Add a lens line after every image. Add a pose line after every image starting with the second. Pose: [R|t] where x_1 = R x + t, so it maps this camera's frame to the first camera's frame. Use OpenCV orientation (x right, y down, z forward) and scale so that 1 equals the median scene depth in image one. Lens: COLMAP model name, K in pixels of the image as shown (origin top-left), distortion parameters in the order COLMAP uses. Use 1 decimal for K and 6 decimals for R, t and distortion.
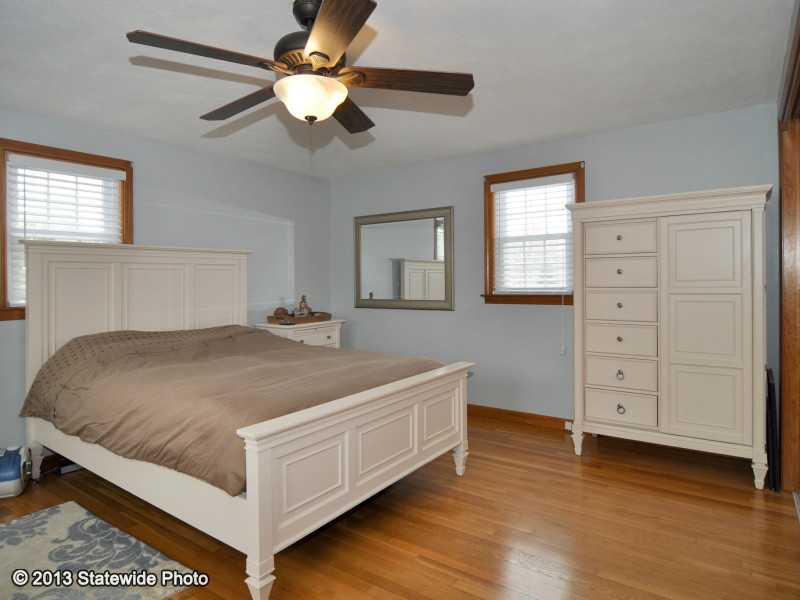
lens RADIAL K [[526.4, 0, 368.9], [0, 526.4, 277.7], [0, 0, 1]] dist [-0.004330, -0.004793]
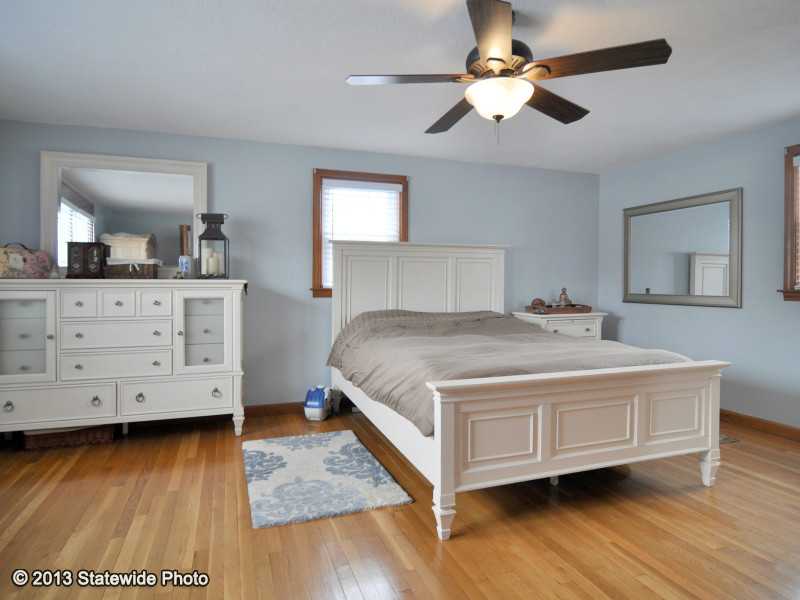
lens RADIAL K [[483.6, 0, 370.3], [0, 483.6, 281.9], [0, 0, 1]] dist [0.001432, -0.000699]
pose [[0.824338, 0.013455, -0.565938, 0.160276], [-0.009649, 0.999906, 0.009717, 0.025688], [0.566016, -0.002550, 0.824390, -0.003348]]
